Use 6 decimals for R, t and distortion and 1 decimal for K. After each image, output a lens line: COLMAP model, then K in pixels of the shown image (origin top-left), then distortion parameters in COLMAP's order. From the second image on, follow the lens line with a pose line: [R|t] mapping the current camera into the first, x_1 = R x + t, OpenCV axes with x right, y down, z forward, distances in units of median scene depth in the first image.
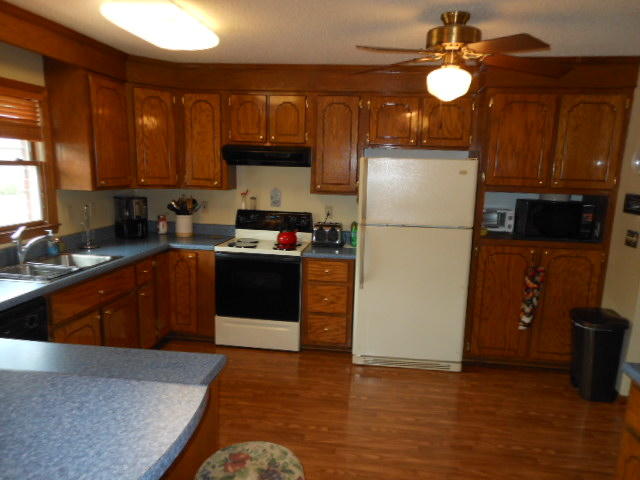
lens RADIAL K [[479.2, 0, 327.1], [0, 479.2, 264.2], [0, 0, 1]] dist [0.016180, 0.003200]
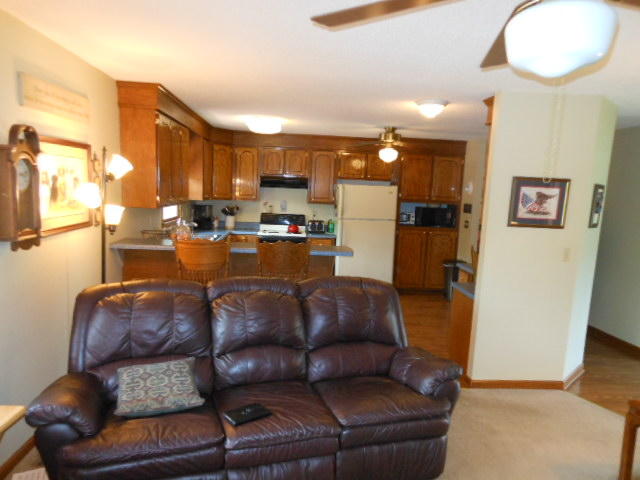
lens RADIAL K [[479.2, 0, 327.1], [0, 479.2, 264.2], [0, 0, 1]] dist [0.016180, 0.003200]
pose [[0.979713, -0.018338, 0.199563, -0.338742], [0.026685, 0.998874, -0.039220, 0.158577], [-0.198619, 0.043750, 0.979100, -0.796223]]
